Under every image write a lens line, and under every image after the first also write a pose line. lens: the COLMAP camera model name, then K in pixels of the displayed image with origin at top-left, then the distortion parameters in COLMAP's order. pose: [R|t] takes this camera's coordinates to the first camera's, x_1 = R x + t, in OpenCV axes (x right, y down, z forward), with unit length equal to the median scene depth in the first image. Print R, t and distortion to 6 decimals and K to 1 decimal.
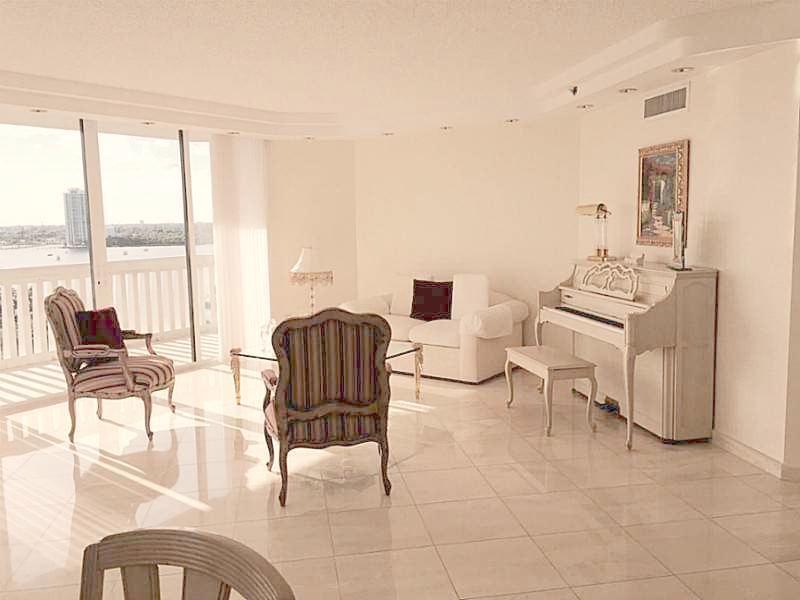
lens RADIAL K [[701.7, 0, 400.0], [0, 701.7, 300.0], [0, 0, 1]] dist [0.074071, -0.001636]
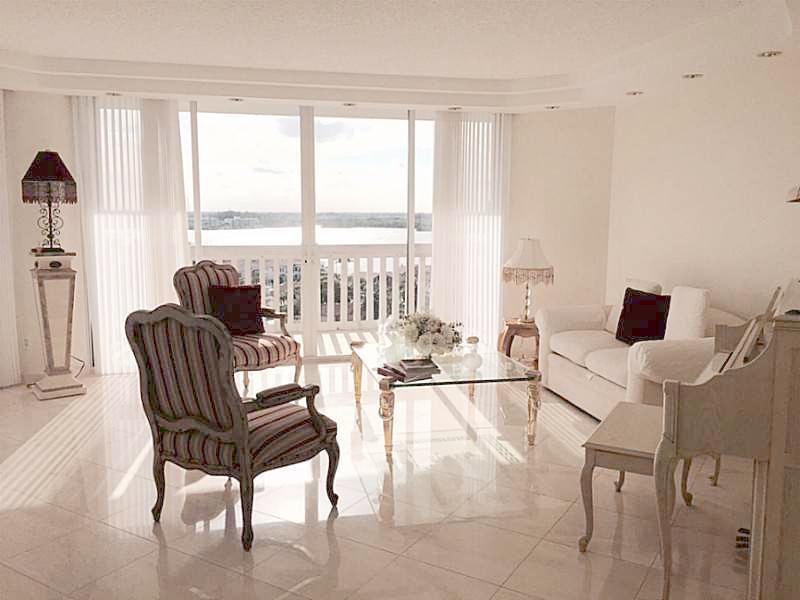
lens RADIAL K [[701.7, 0, 400.0], [0, 701.7, 300.0], [0, 0, 1]] dist [0.074071, -0.001636]
pose [[0.750479, 0.109194, -0.651811, 0.371037], [-0.098992, 0.993703, 0.052492, -0.036547], [0.653438, 0.025130, 0.756562, 0.313864]]
